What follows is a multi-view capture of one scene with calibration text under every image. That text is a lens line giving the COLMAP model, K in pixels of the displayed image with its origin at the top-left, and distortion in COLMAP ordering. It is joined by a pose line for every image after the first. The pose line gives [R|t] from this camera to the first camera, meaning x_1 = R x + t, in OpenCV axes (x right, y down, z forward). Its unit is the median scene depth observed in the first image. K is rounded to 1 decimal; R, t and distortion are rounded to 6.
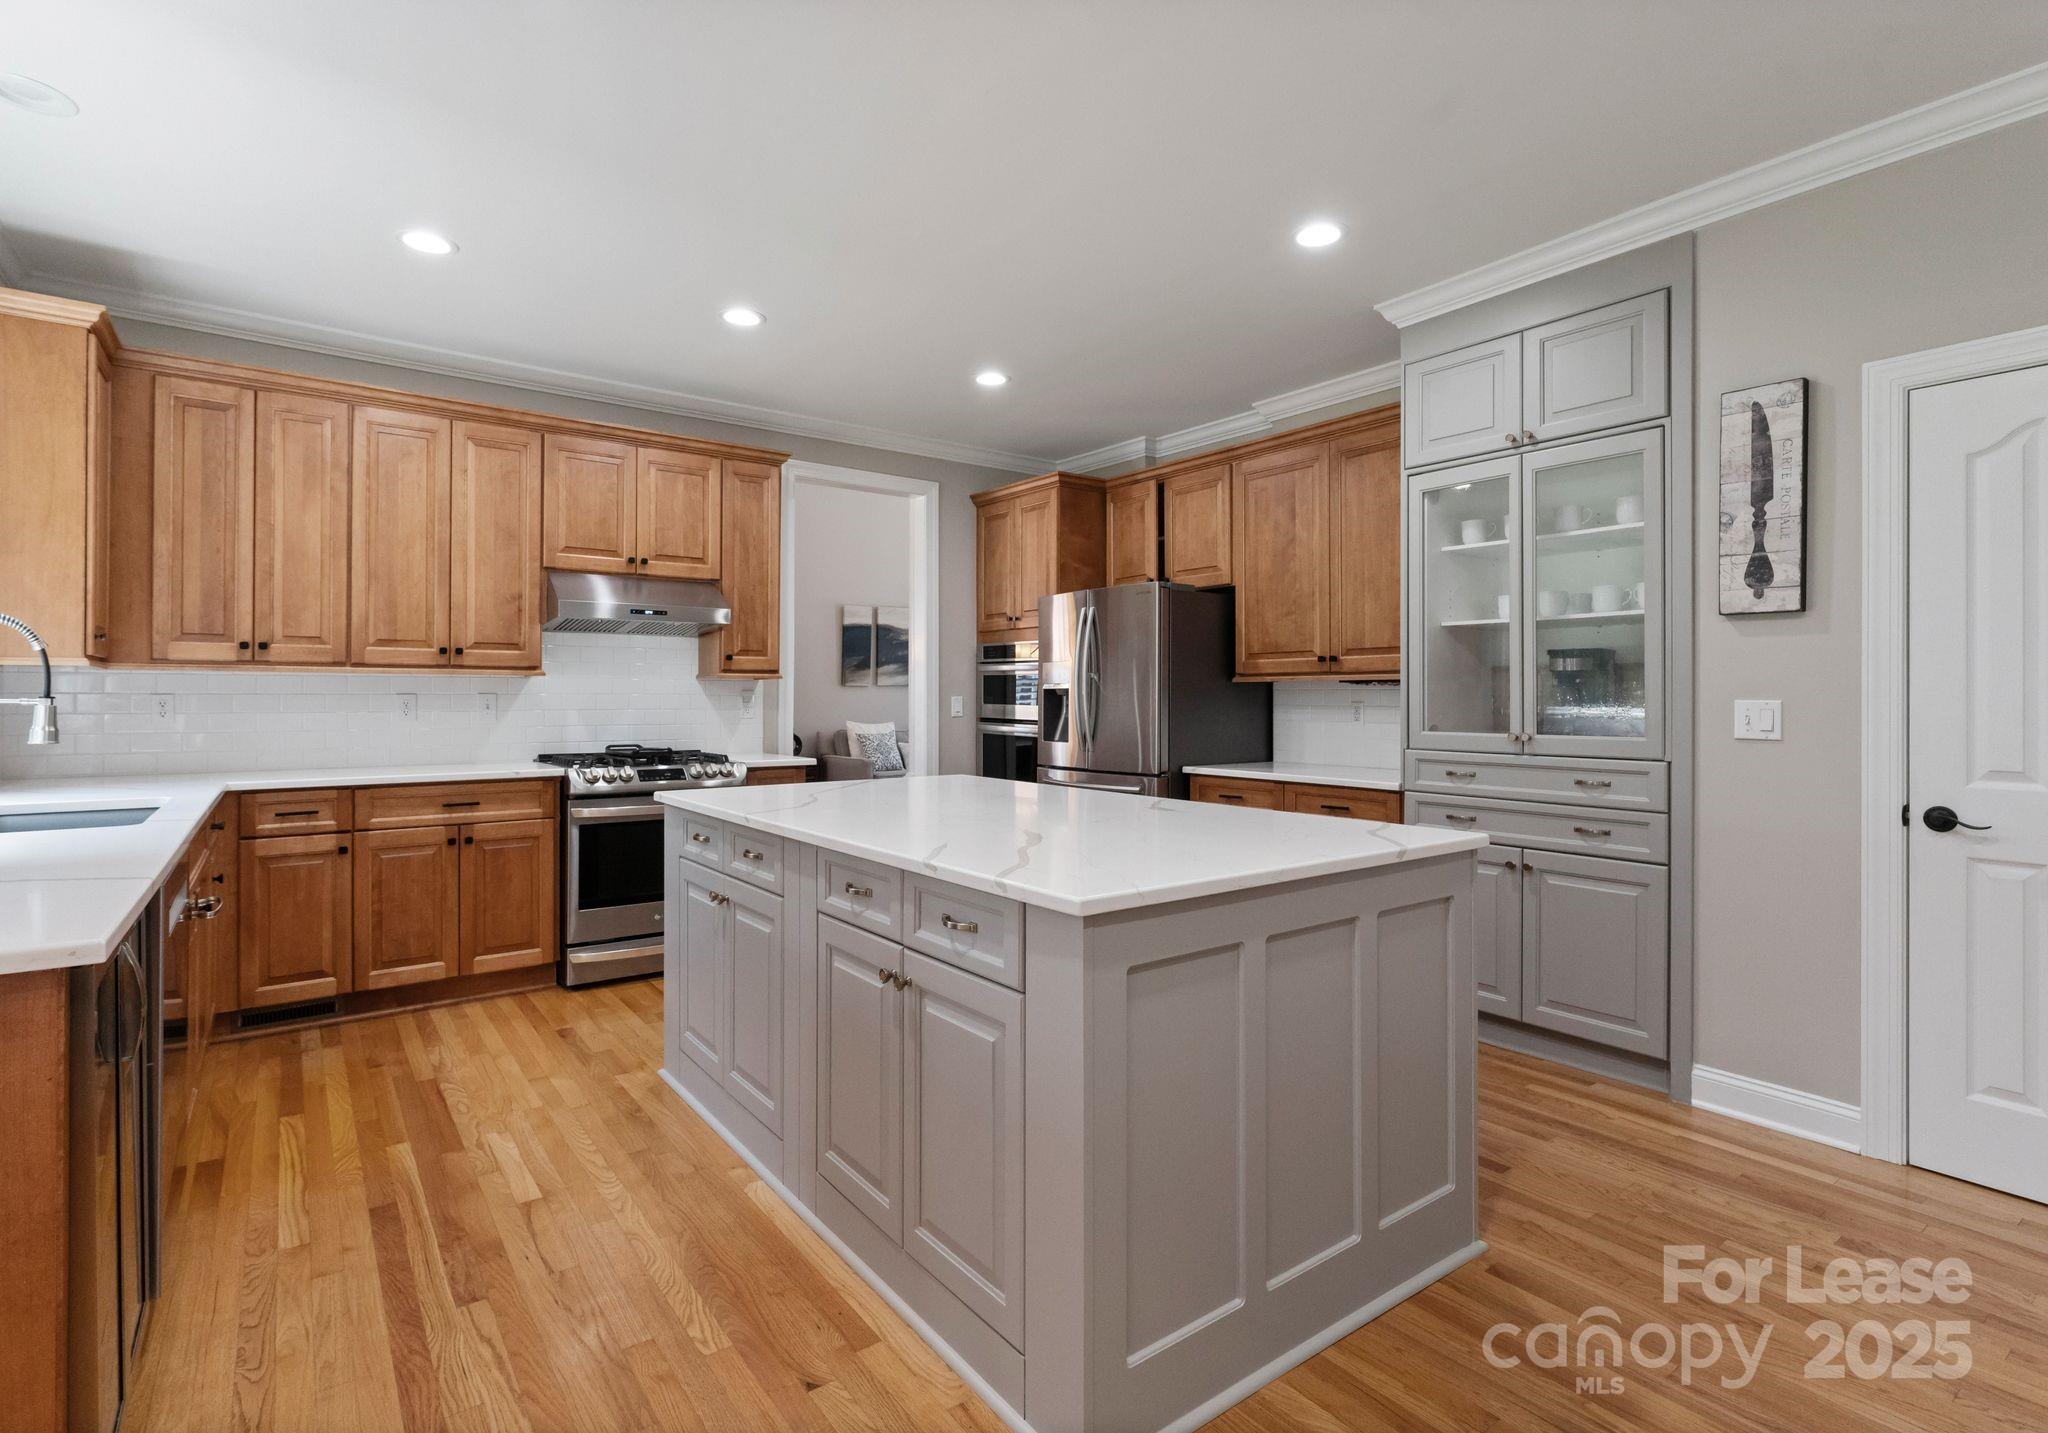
lens RADIAL K [[1005.7, 0, 1028.3], [0, 1005.7, 679.8], [0, 0, 1]] dist [-0.004678, -0.001001]
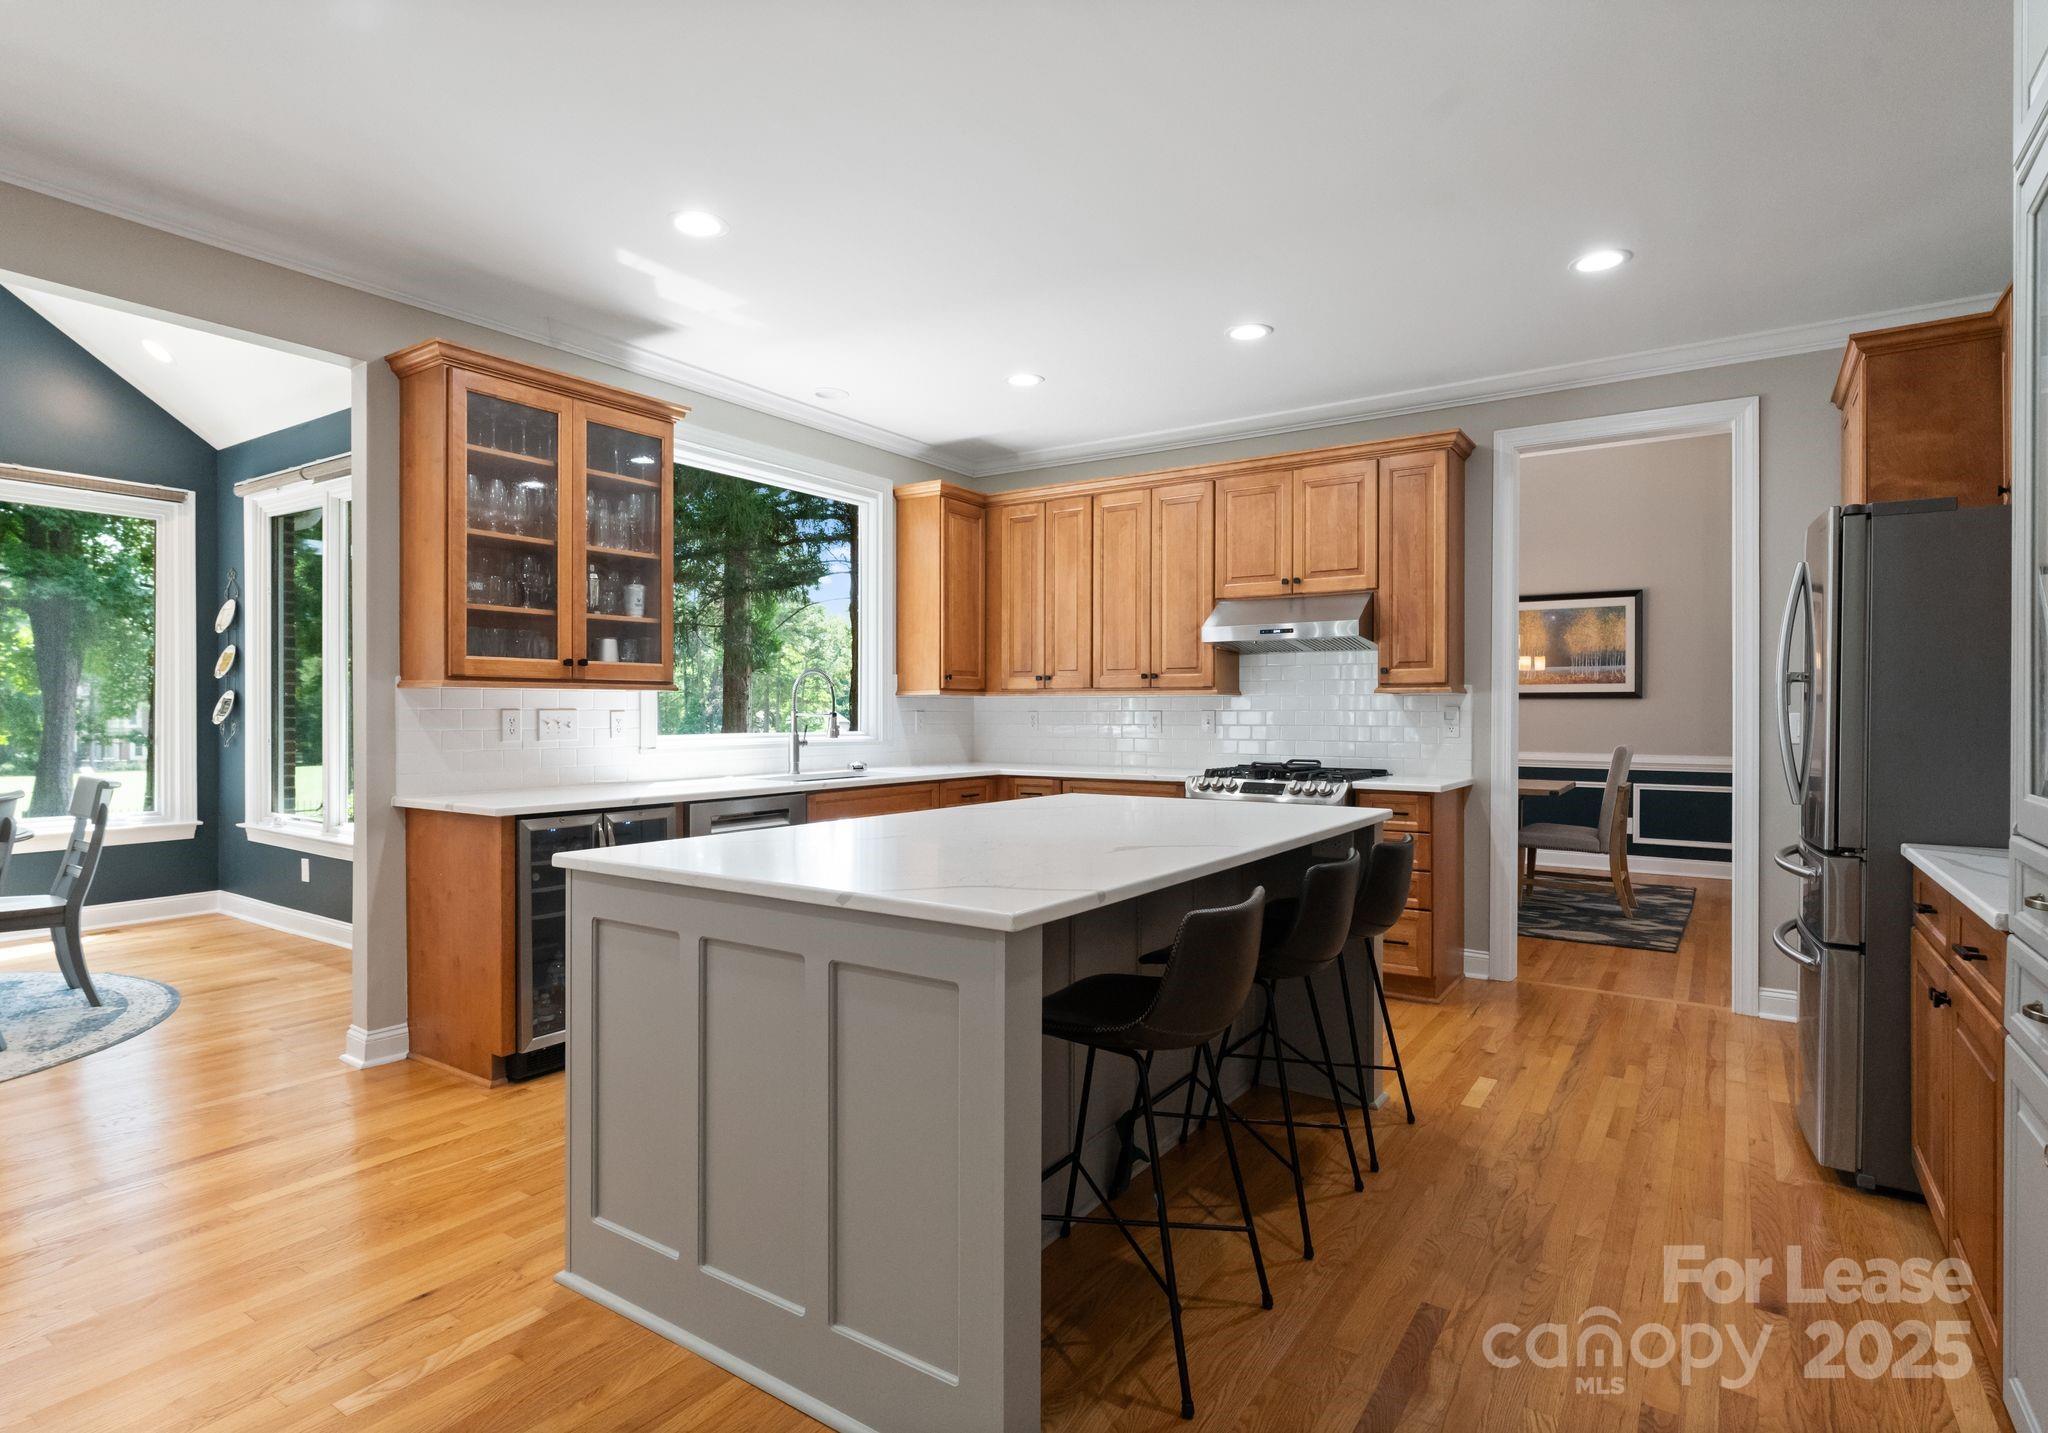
lens RADIAL K [[1061.6, 0, 1022.7], [0, 1061.6, 725.1], [0, 0, 1]] dist [-0.000523, 0.000191]
pose [[0.319773, 0.007001, -0.947468, 0.680142], [0.013953, 0.999829, 0.012097, 0.015029], [0.947391, -0.017088, 0.319621, 0.475025]]
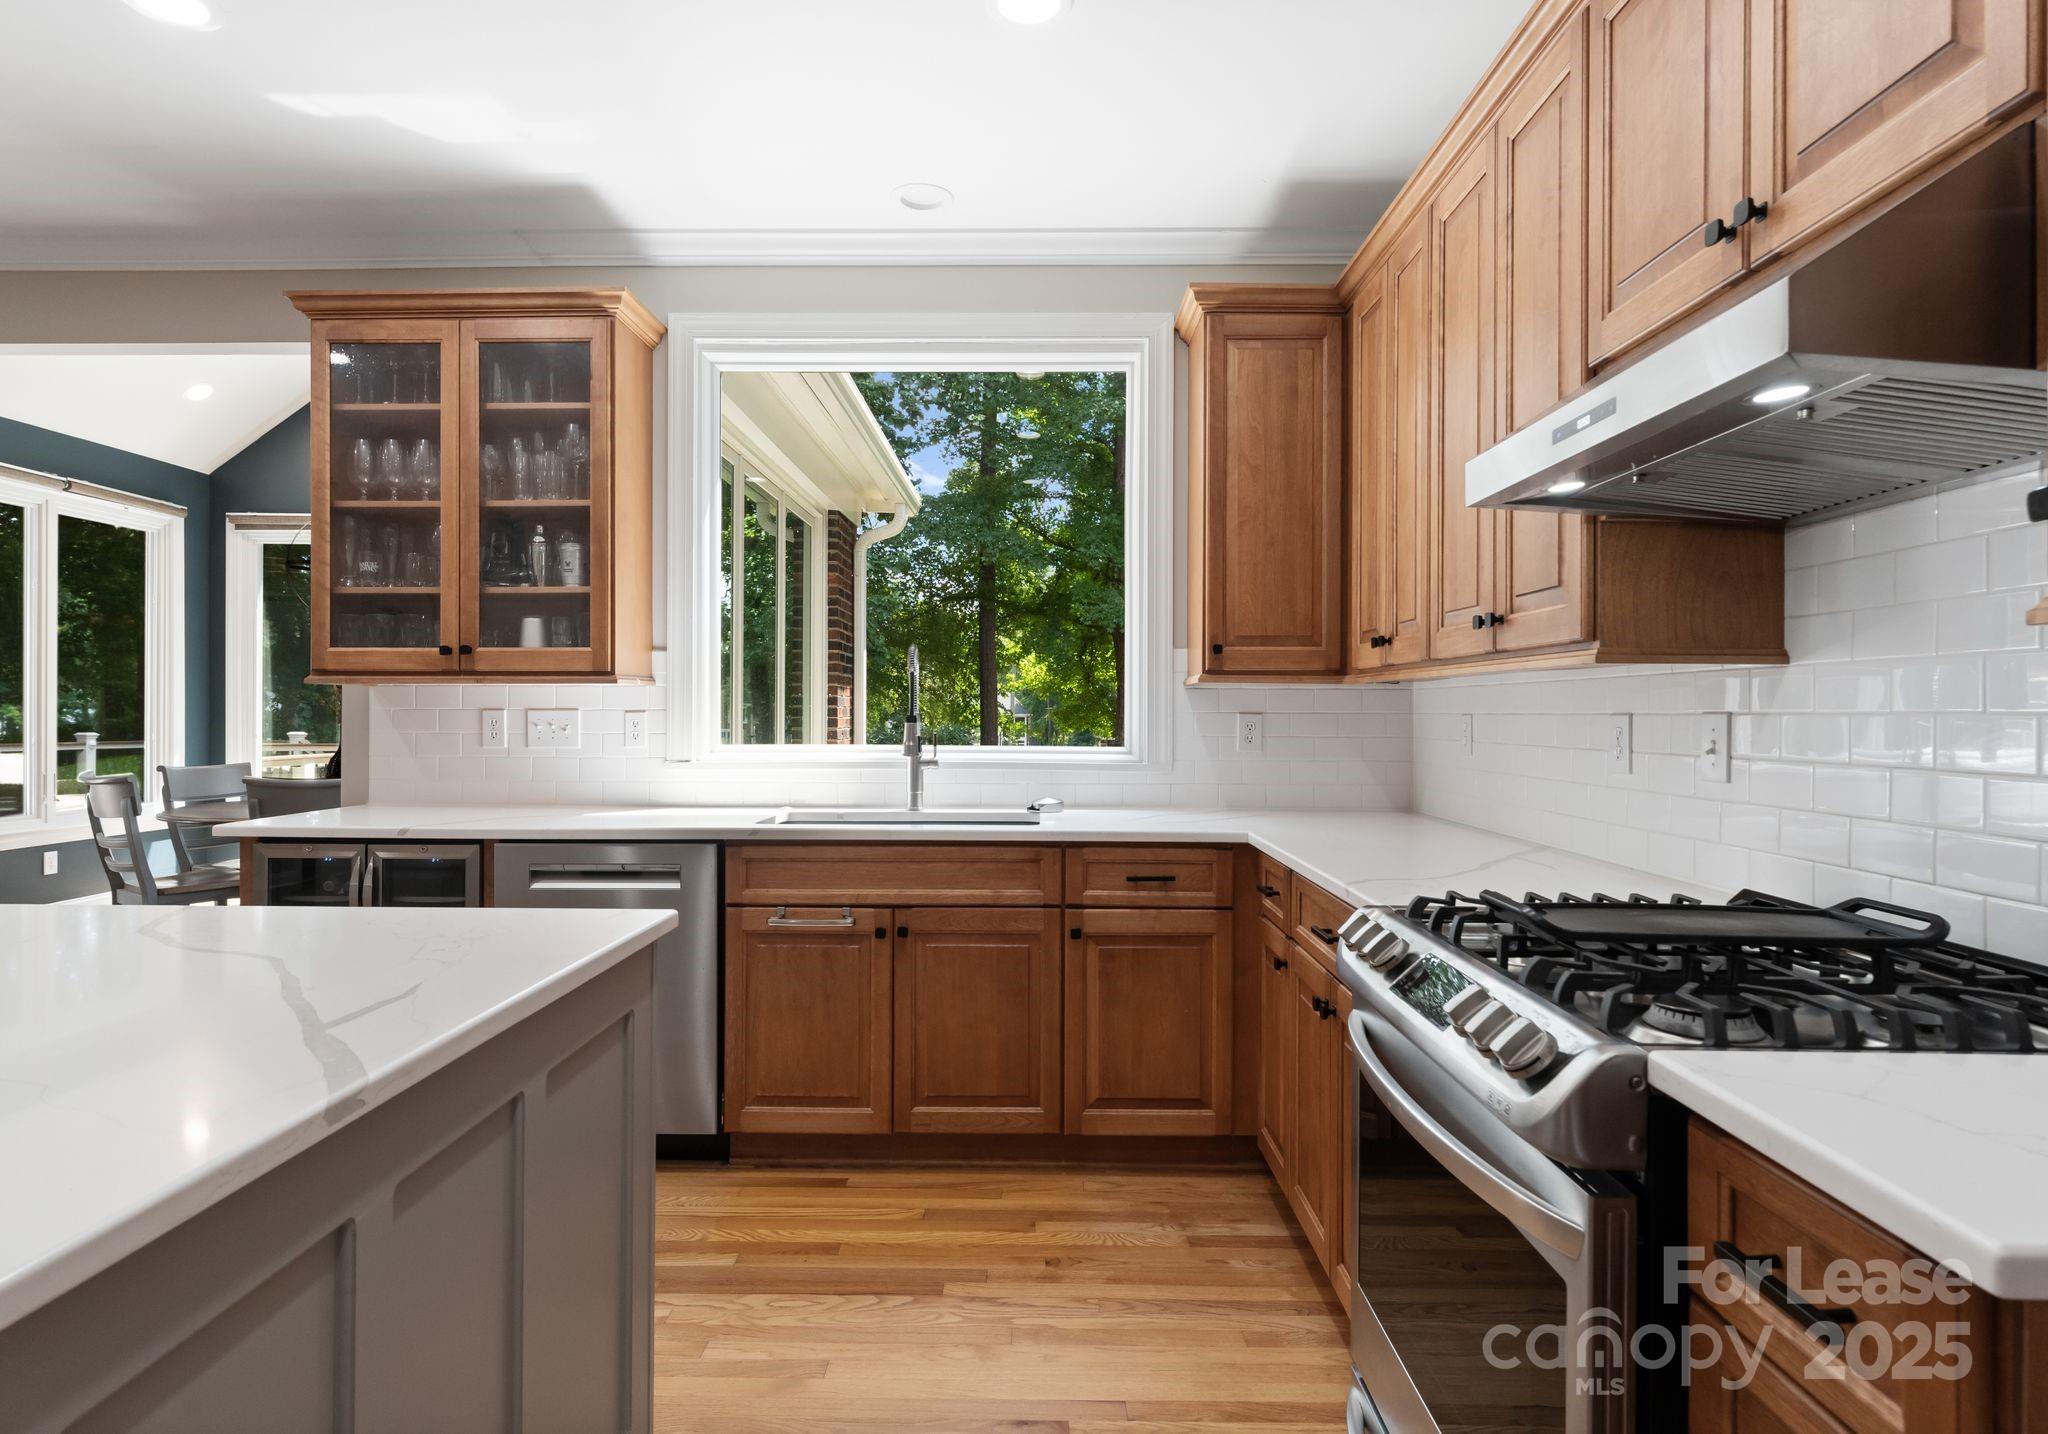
lens RADIAL K [[1092.3, 0, 1018.6], [0, 1092.3, 711.5], [0, 0, 1]] dist [0.000794, -0.001765]
pose [[-0.623260, -0.004360, -0.782002, -0.050884], [0.005839, 0.999931, -0.010229, 0.018642], [0.781993, -0.010942, -0.623192, 1.257720]]
